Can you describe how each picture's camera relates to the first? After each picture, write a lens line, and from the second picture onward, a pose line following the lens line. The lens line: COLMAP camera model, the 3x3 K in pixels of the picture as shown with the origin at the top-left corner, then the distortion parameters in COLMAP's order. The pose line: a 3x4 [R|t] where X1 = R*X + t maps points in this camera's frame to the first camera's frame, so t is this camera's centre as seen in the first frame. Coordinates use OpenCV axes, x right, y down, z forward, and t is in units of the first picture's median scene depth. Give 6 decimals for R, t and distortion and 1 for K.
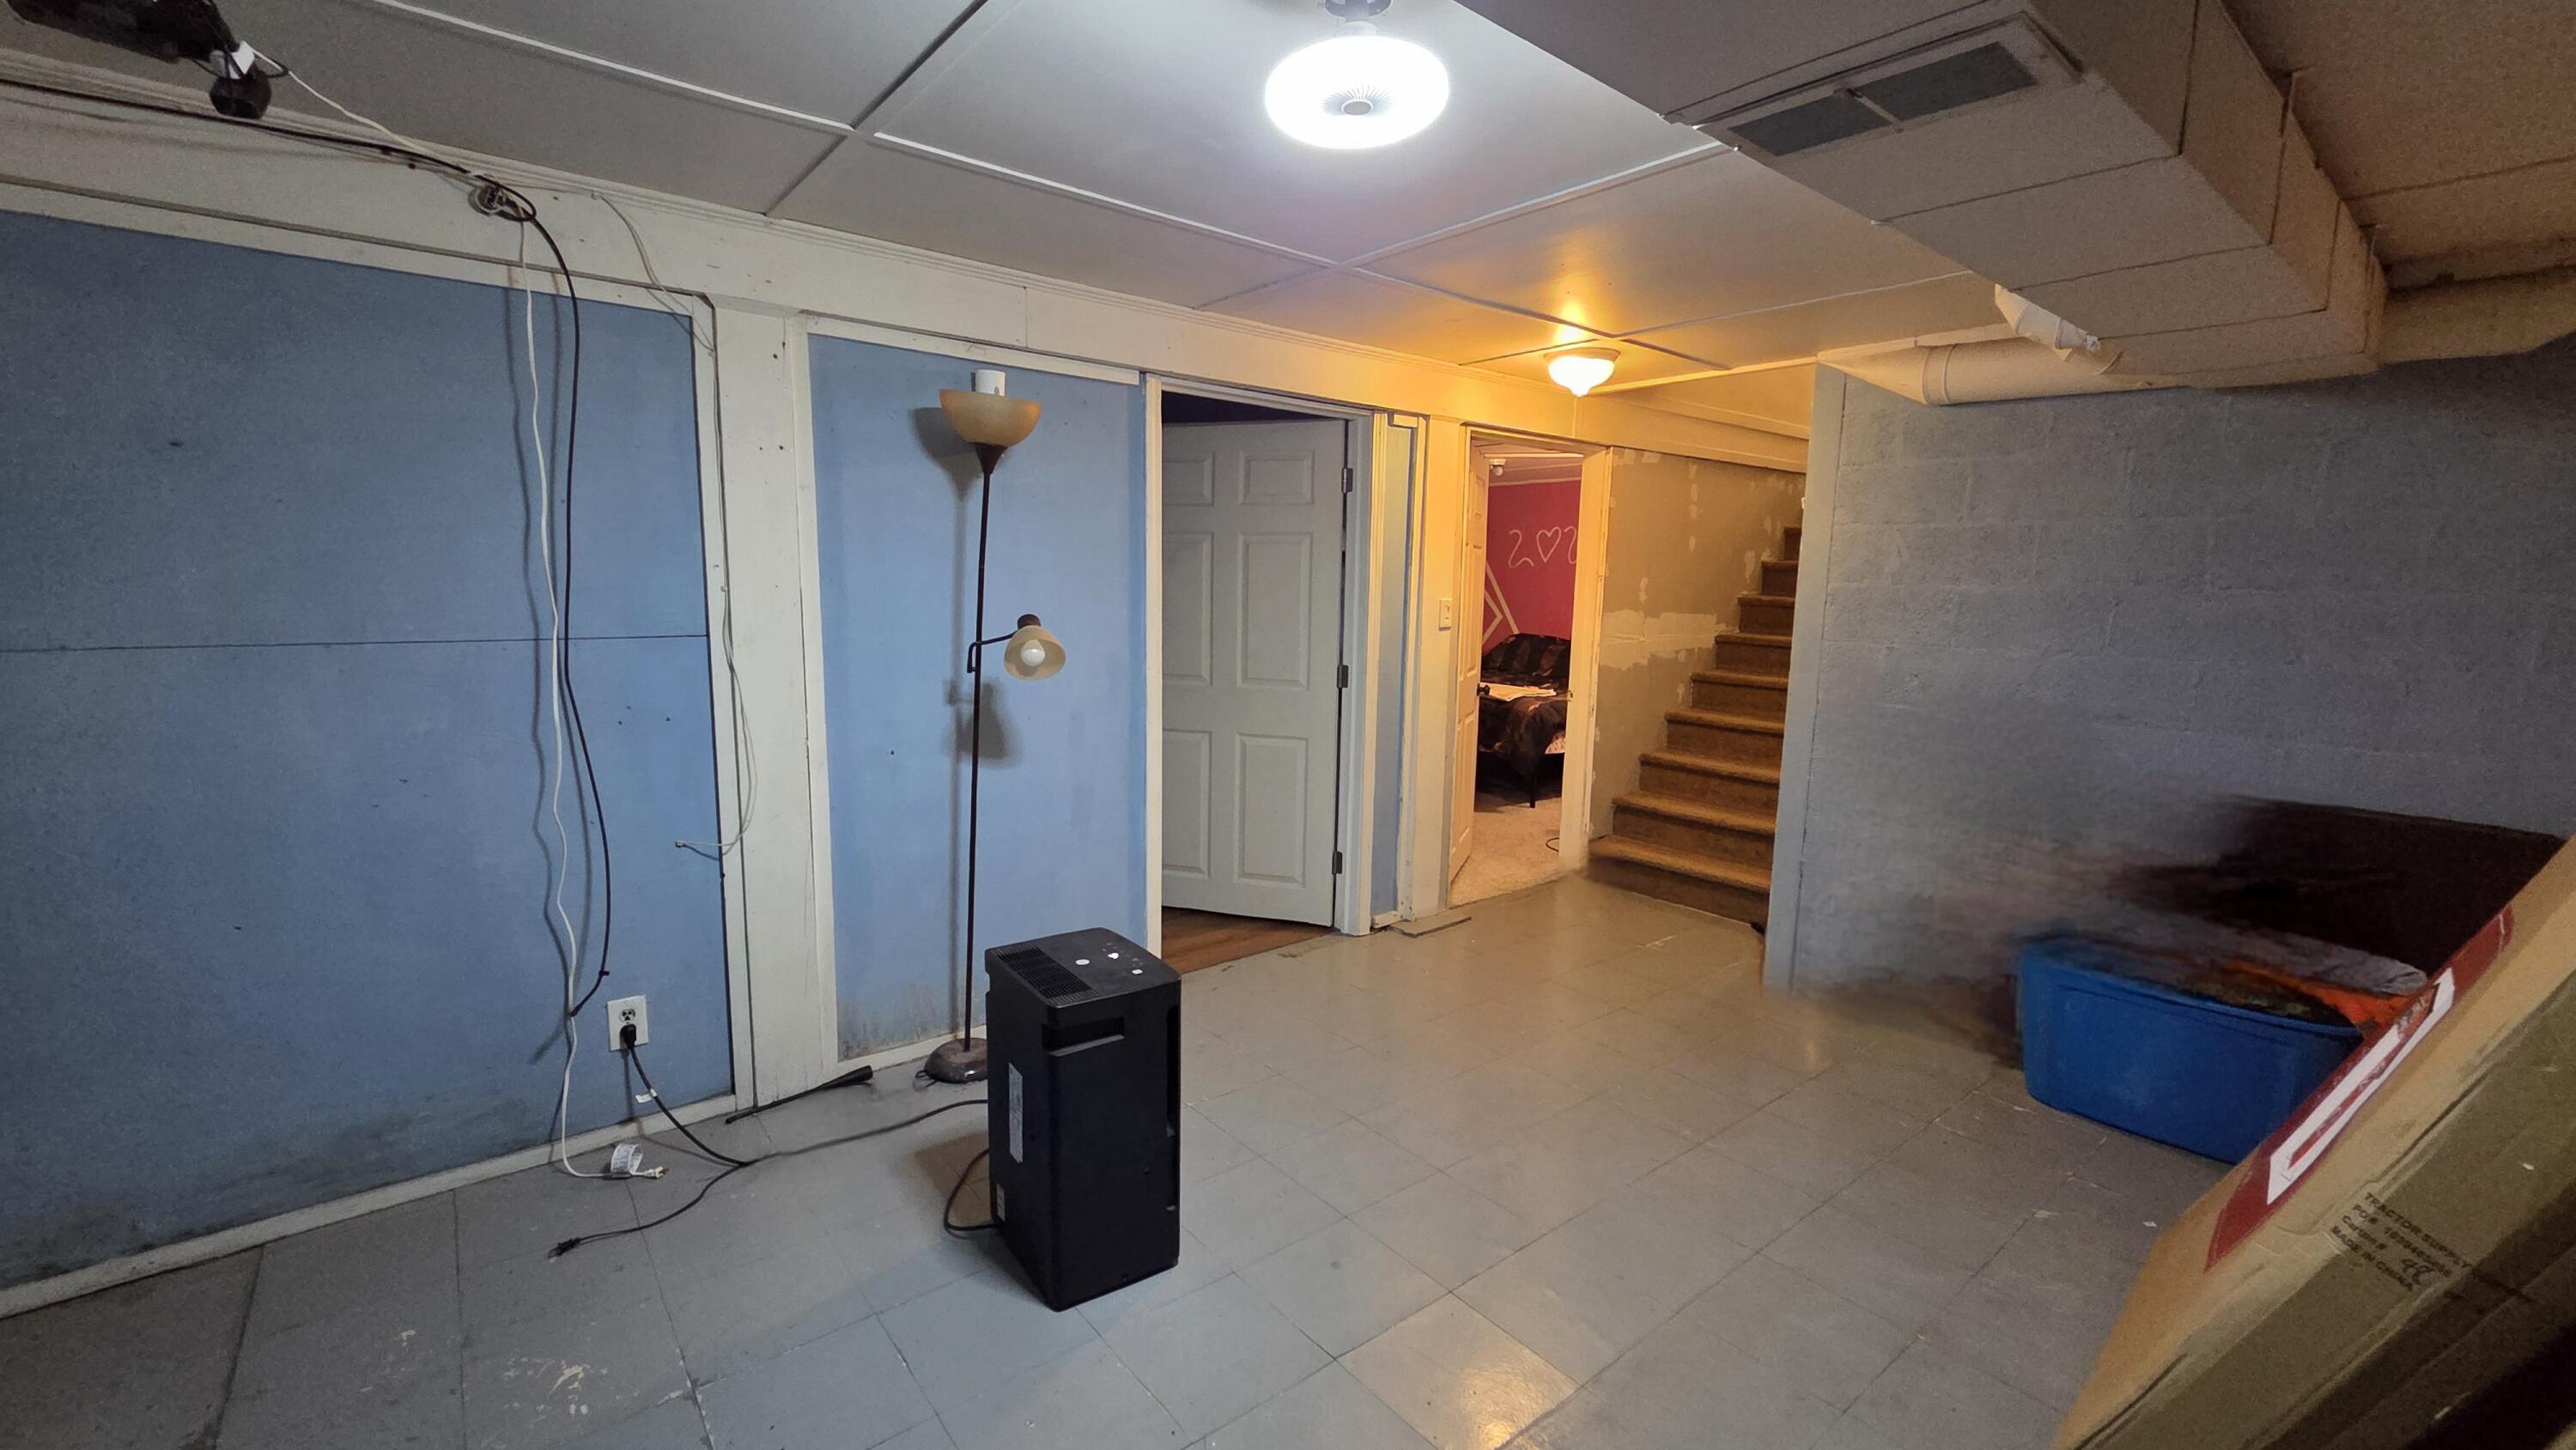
lens RADIAL K [[1044.0, 0, 1266.3], [0, 1044.0, 722.6], [0, 0, 1]] dist [-0.001370, -0.000318]
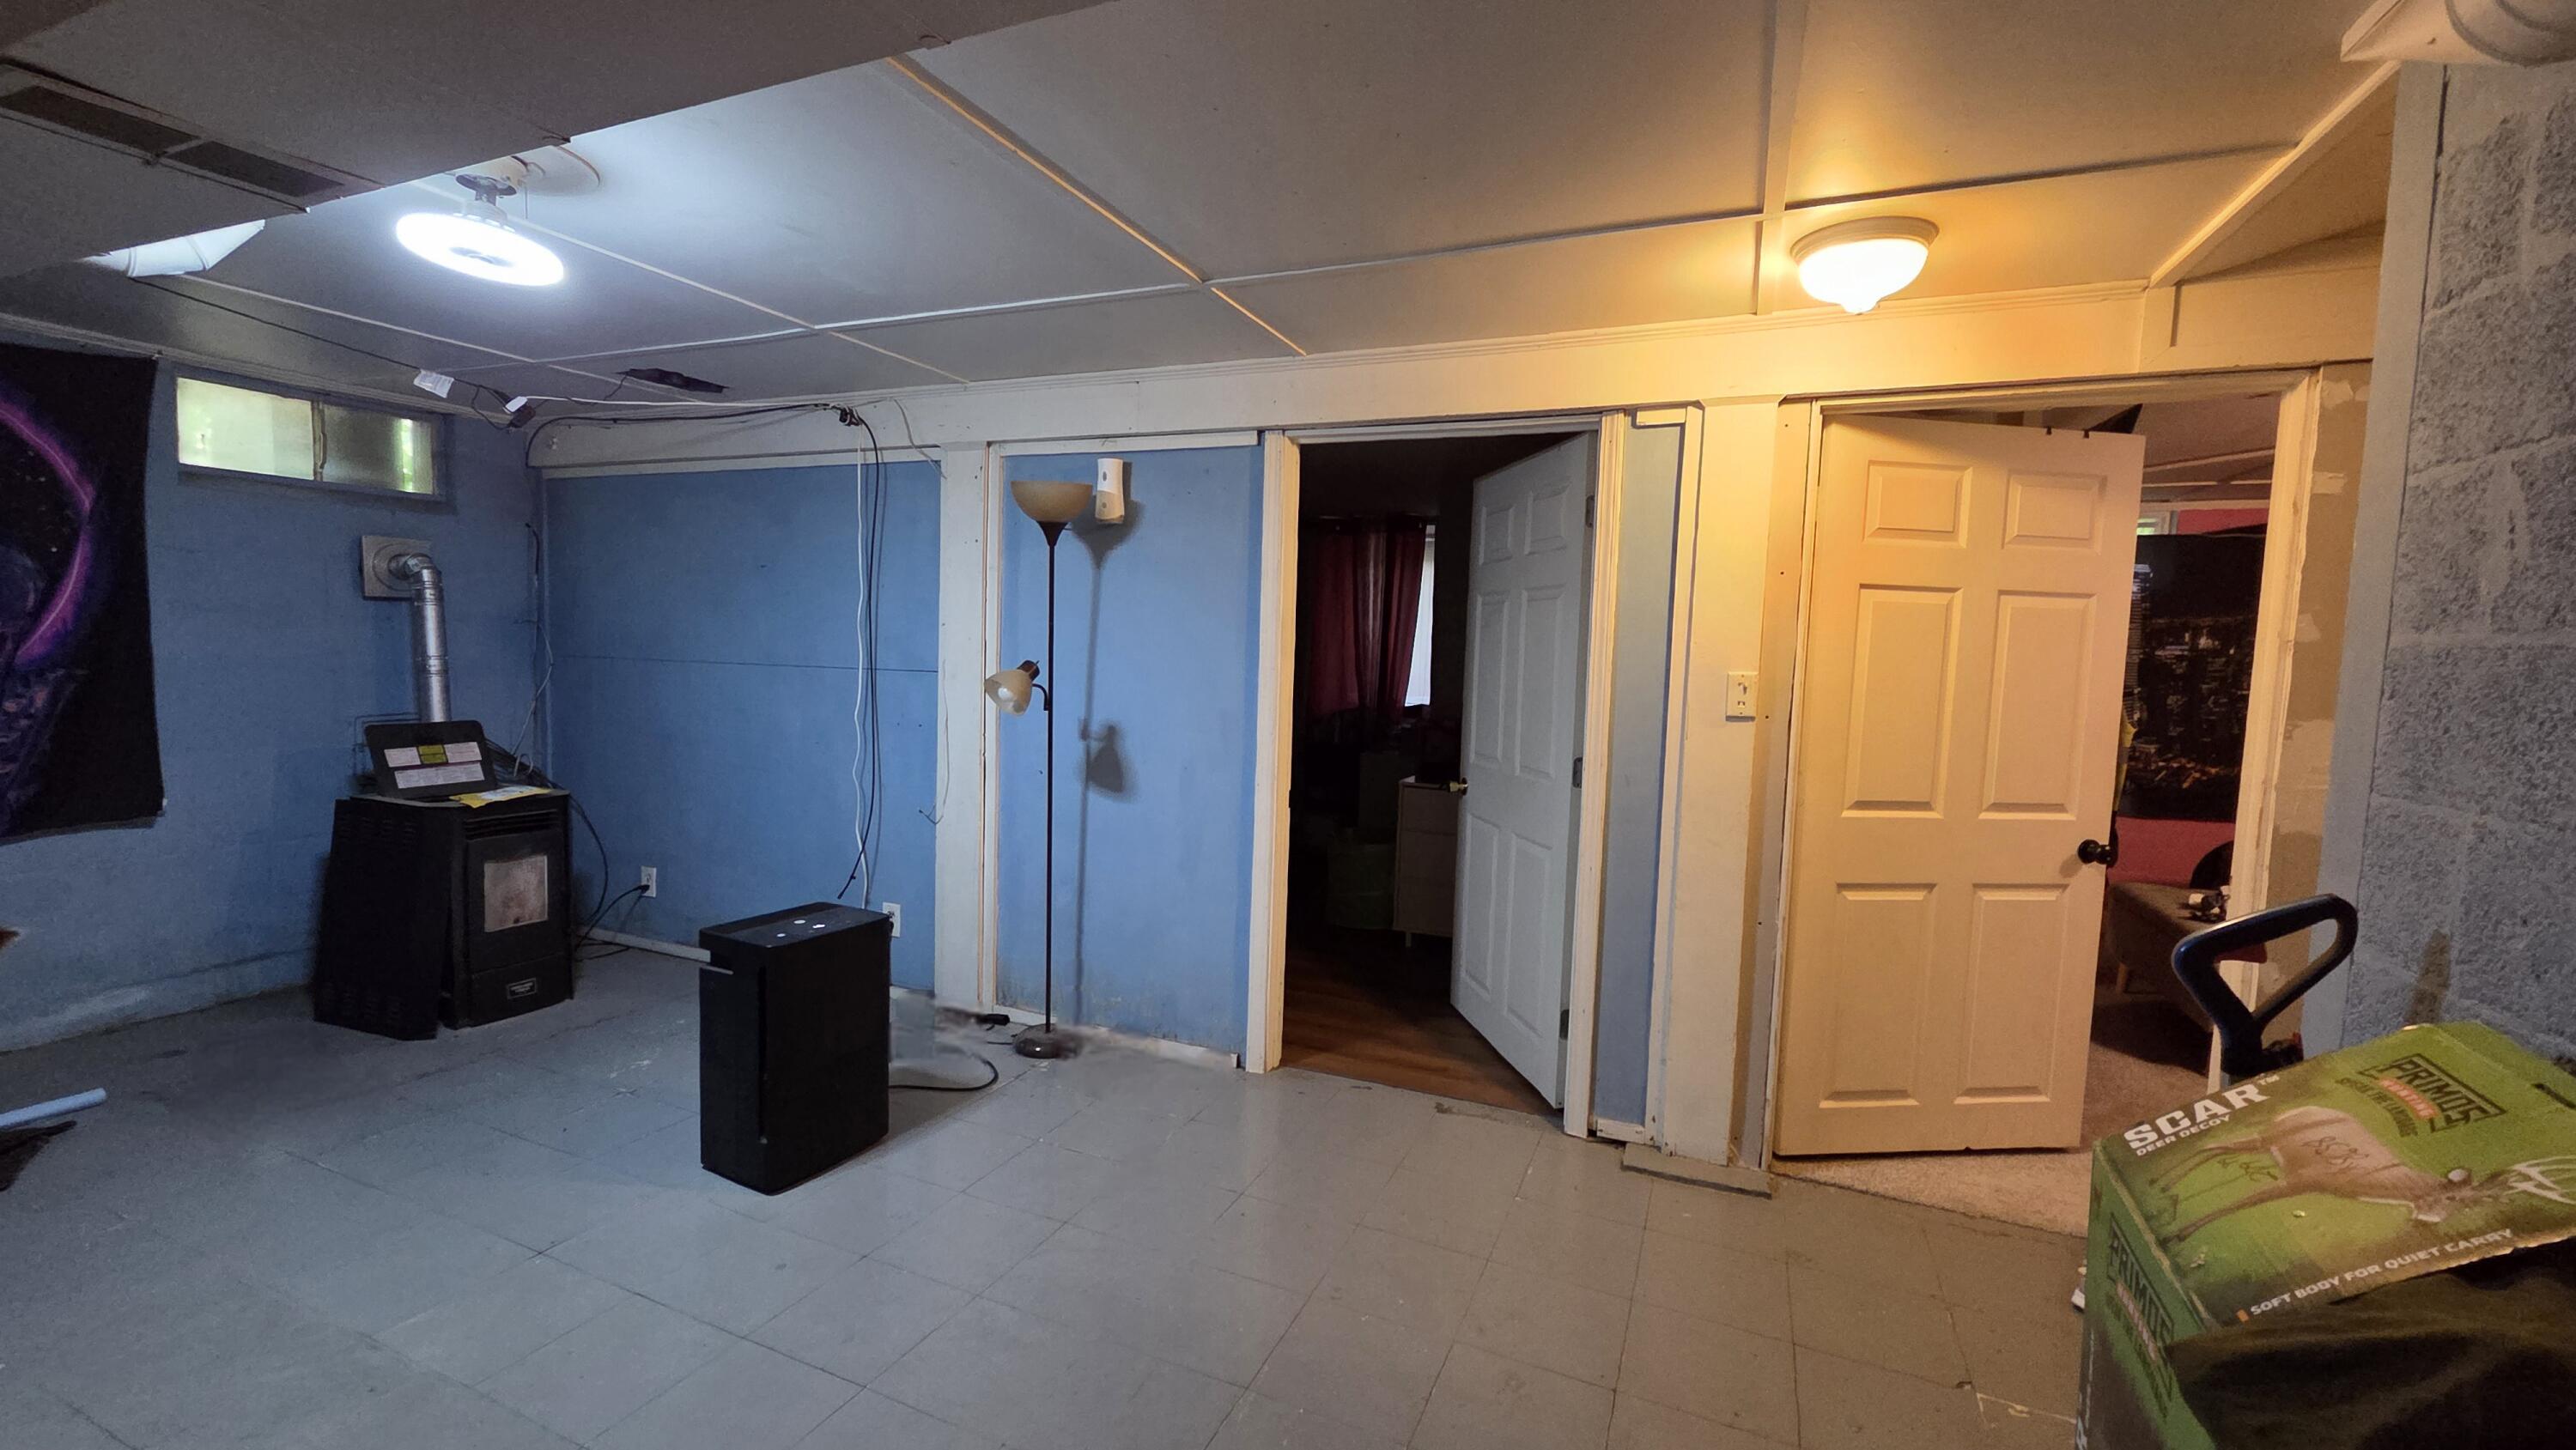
lens RADIAL K [[1044.0, 0, 1271.5], [0, 1044.0, 725.4], [0, 0, 1]] dist [-0.001370, -0.000318]
pose [[0.471105, 0.062279, -0.879876, 0.778364], [-0.141997, 0.989849, -0.005965, -0.052748], [0.870573, 0.127750, 0.475167, 0.568454]]
